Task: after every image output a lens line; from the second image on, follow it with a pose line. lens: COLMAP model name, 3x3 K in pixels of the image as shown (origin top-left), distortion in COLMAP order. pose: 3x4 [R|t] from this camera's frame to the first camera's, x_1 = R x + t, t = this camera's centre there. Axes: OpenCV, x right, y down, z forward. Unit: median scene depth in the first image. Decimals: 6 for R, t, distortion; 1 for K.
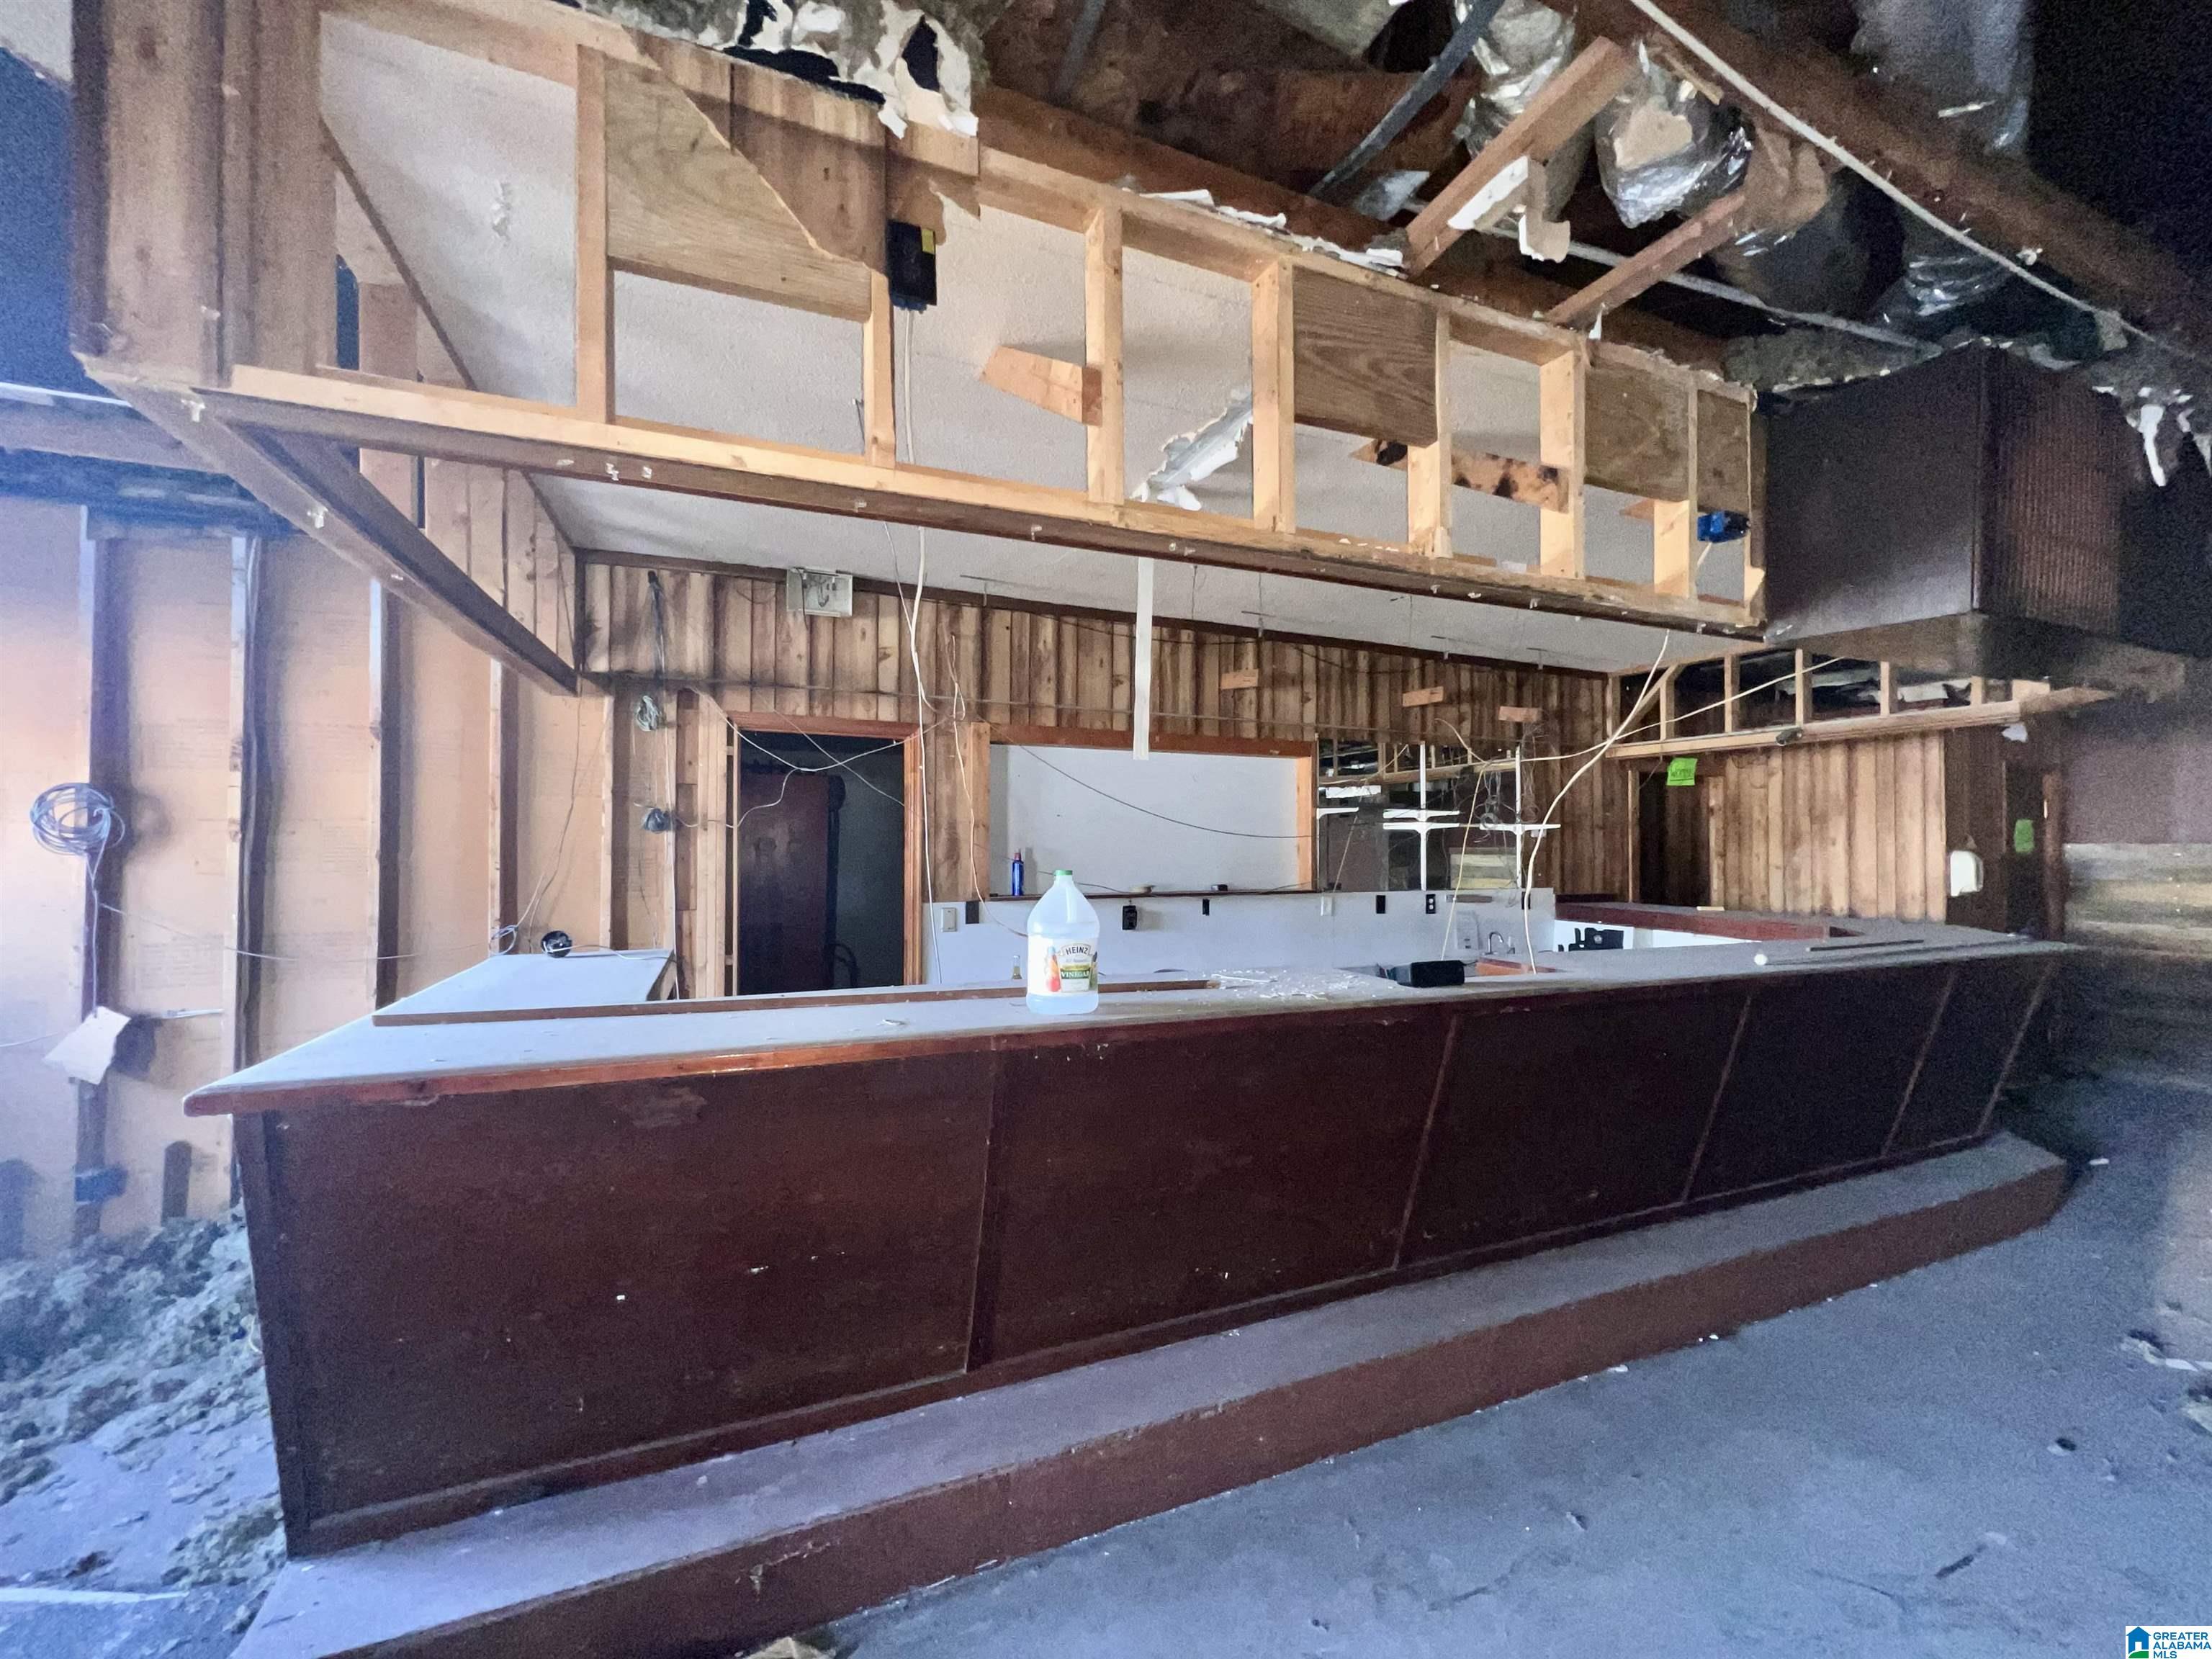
lens RADIAL K [[877.9, 0, 1106.7], [0, 877.9, 835.4], [0, 0, 1]] dist [0.001771, -0.000506]
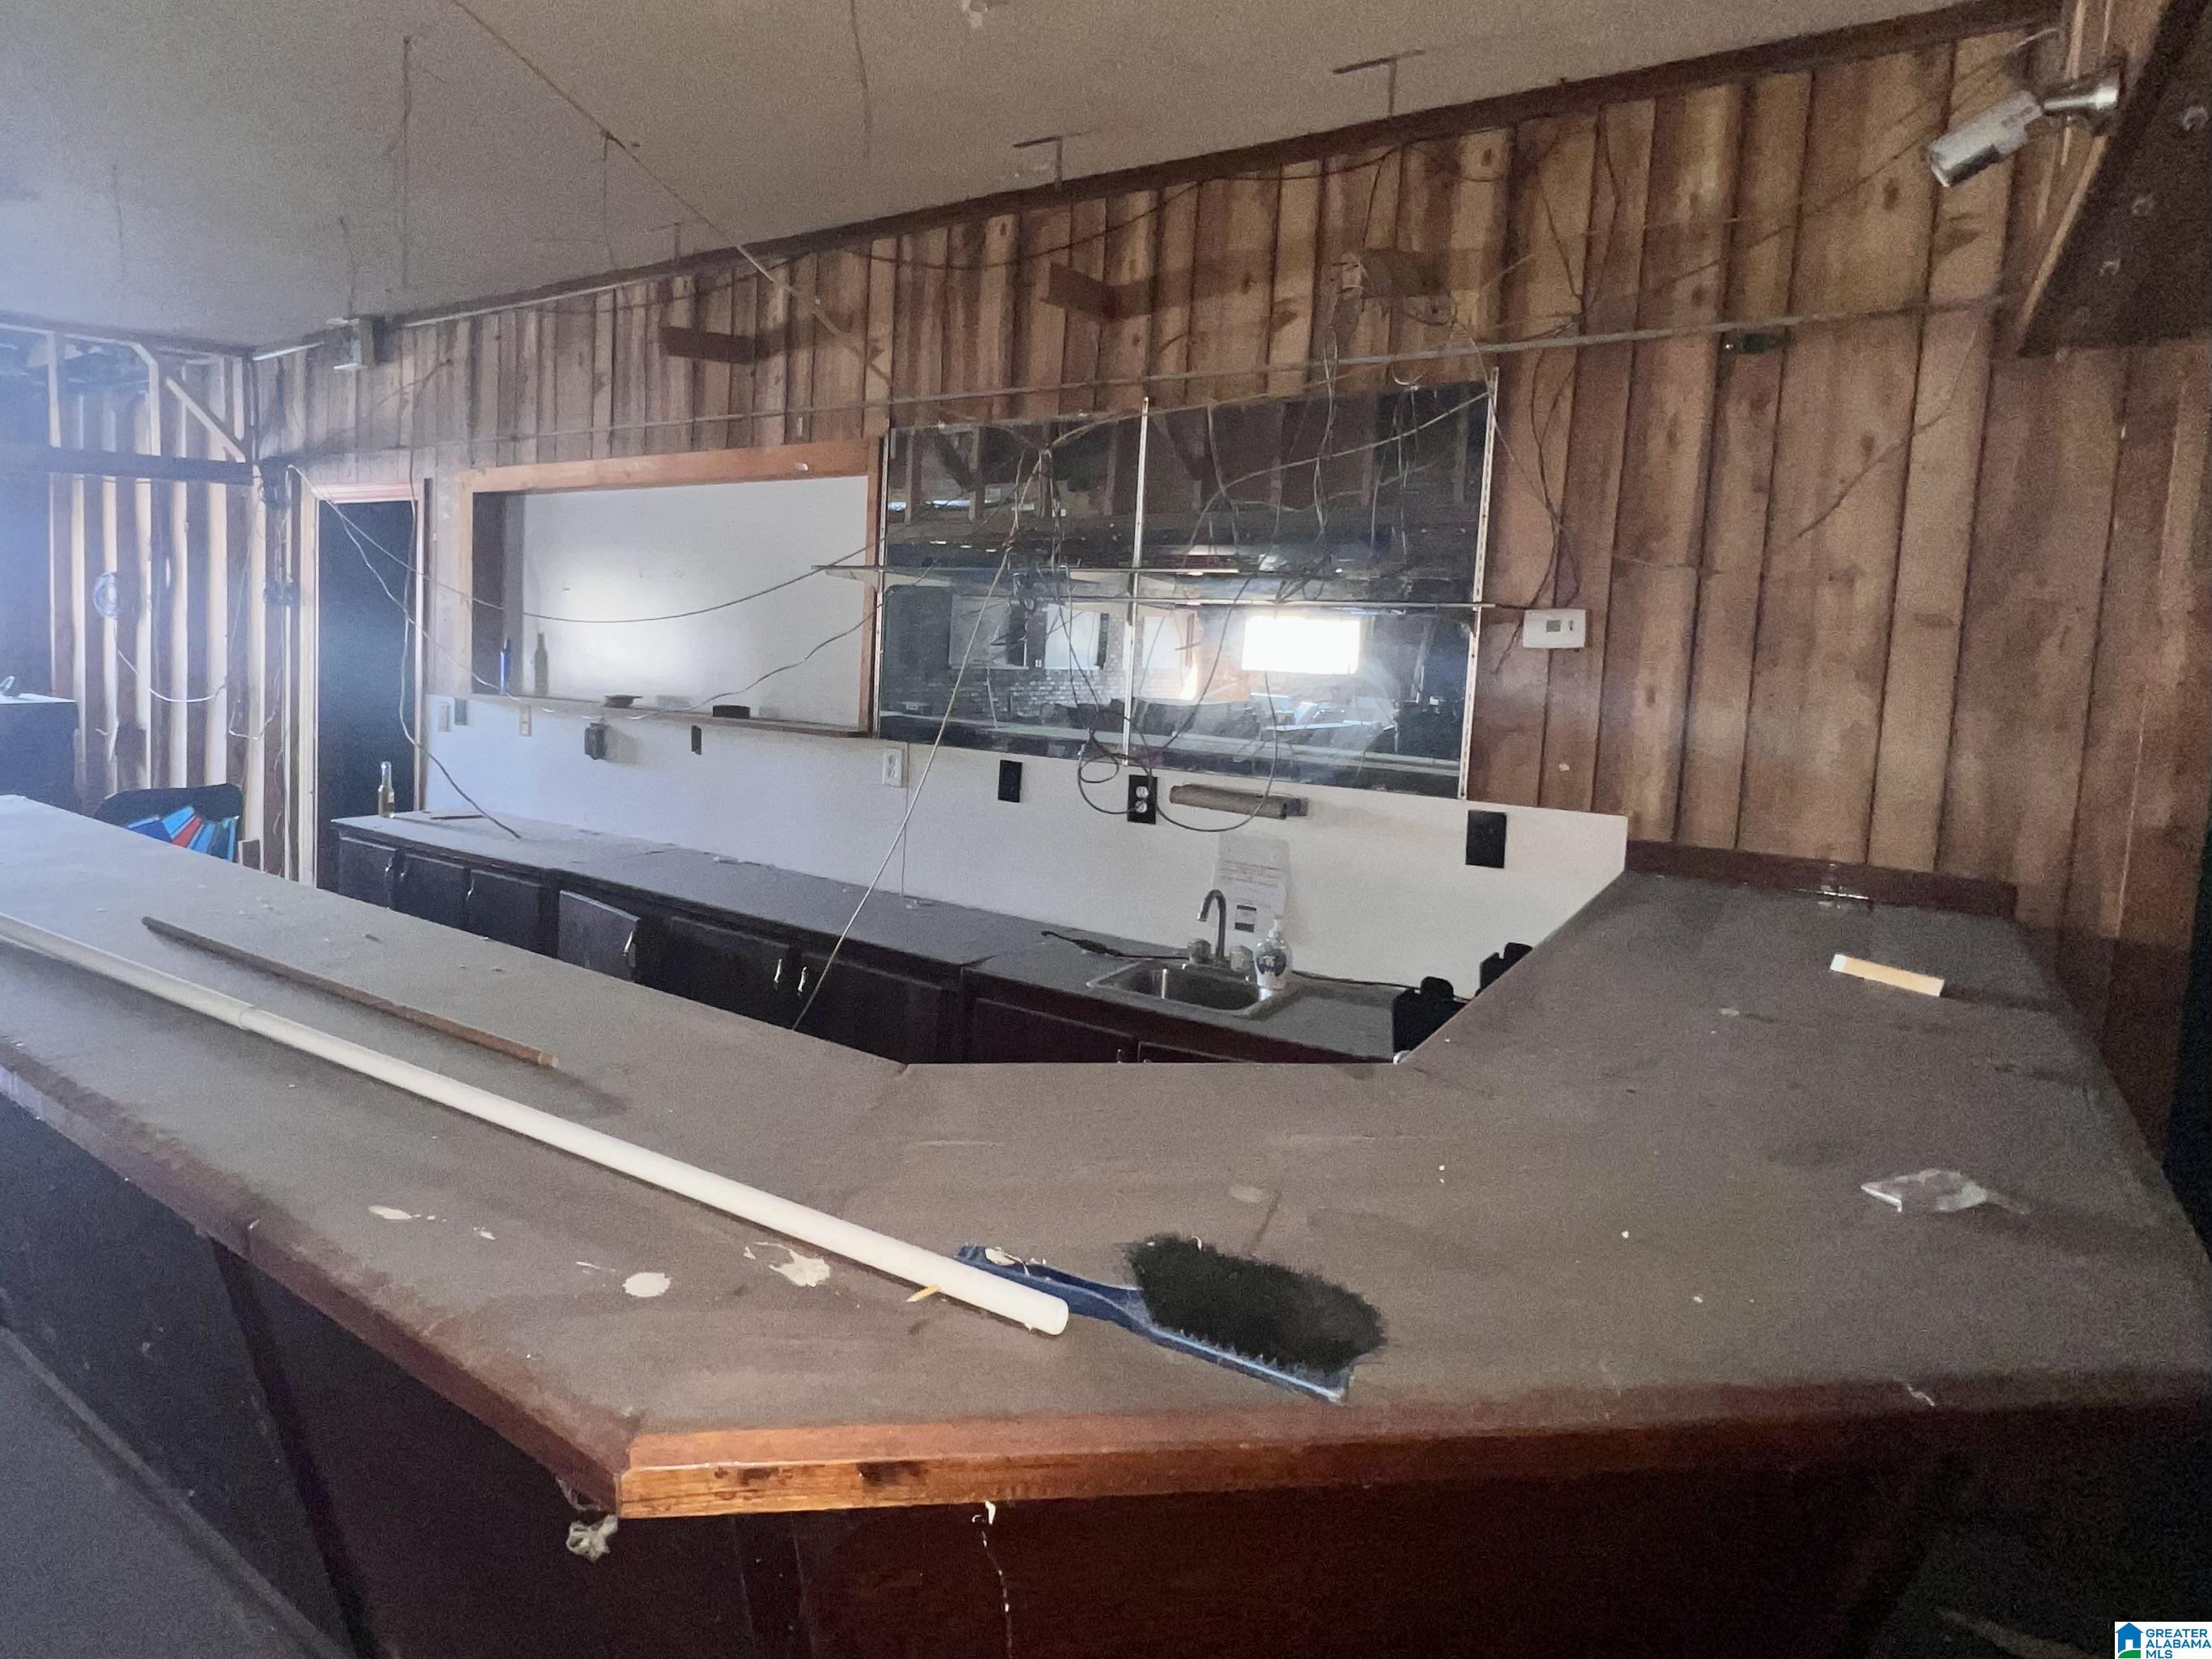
lens RADIAL K [[878.0, 0, 1085.2], [0, 878.0, 786.4], [0, 0, 1]] dist [0.001771, -0.000506]
pose [[0.656967, 0.113128, -0.745383, 0.796395], [-0.064921, 0.993494, 0.093564, 0.041246], [0.751119, -0.013077, 0.660037, 0.845462]]
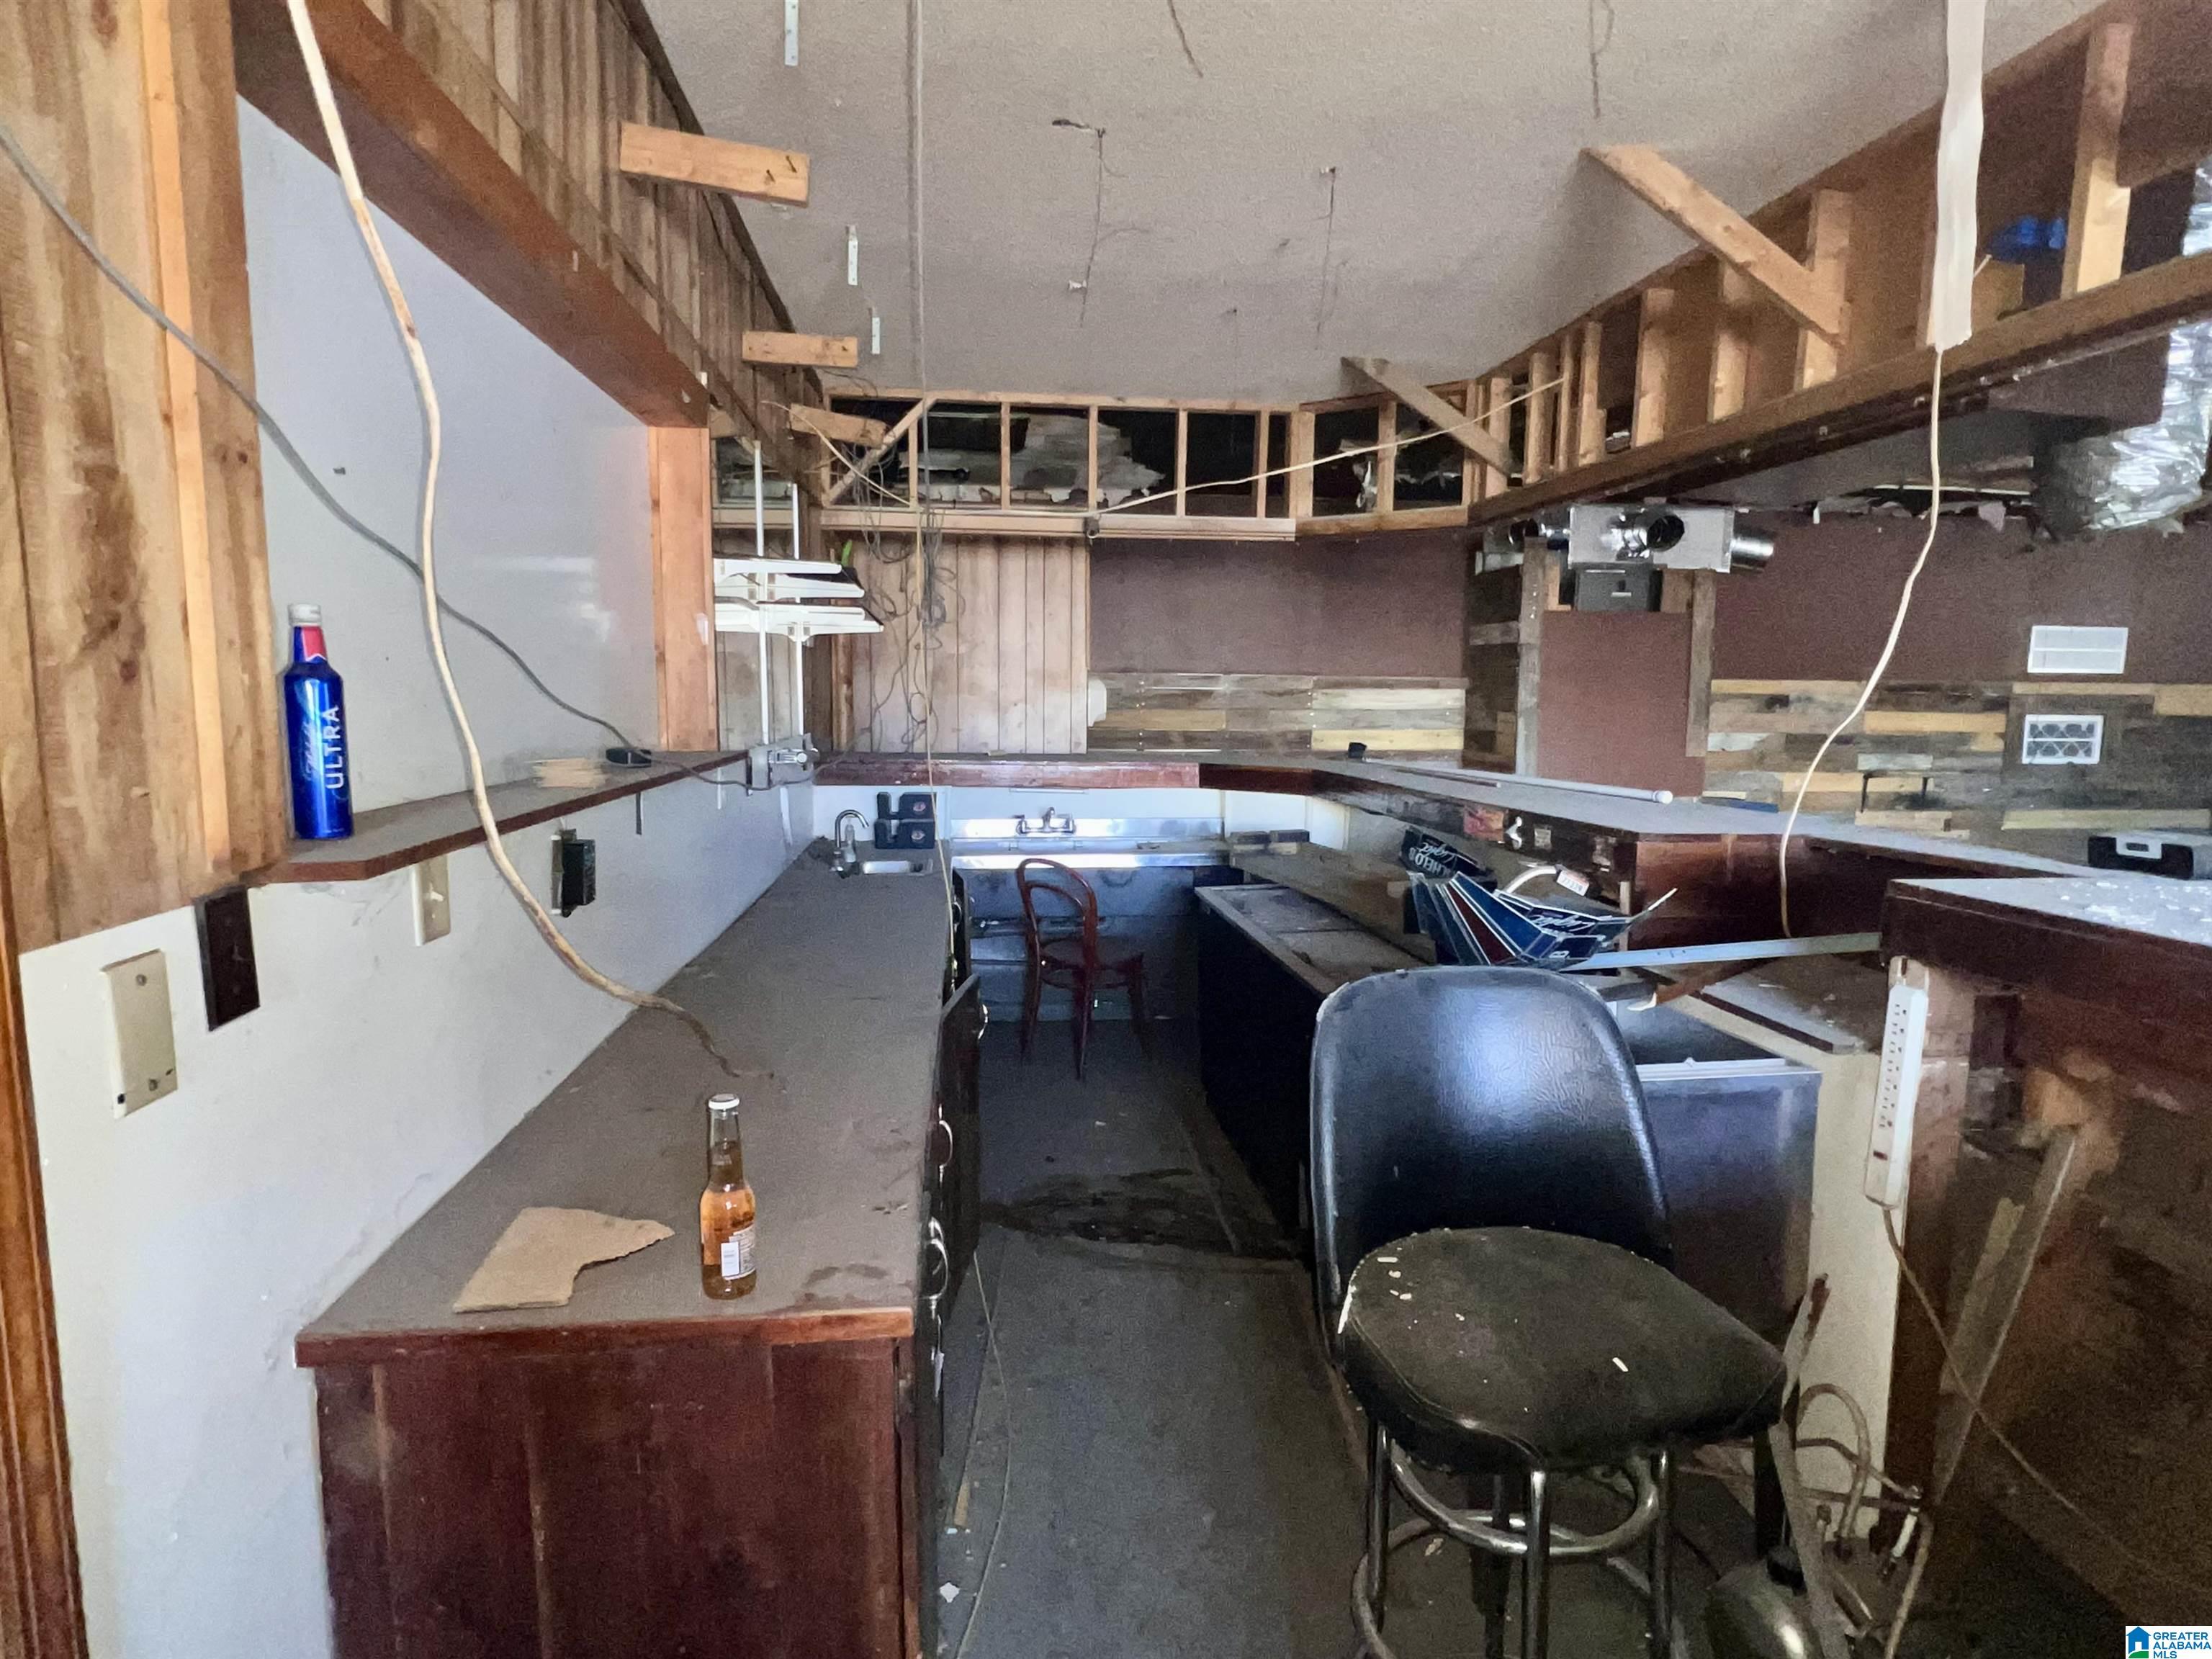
lens RADIAL K [[1223.9, 0, 1094.5], [0, 1223.9, 832.2], [0, 0, 1]] dist [-0.006888, -0.001174]
pose [[0.295356, -0.109631, 0.949076, -0.314593], [-0.020016, 0.992466, 0.120872, 0.028487], [-0.955178, -0.054697, 0.290937, 0.733707]]
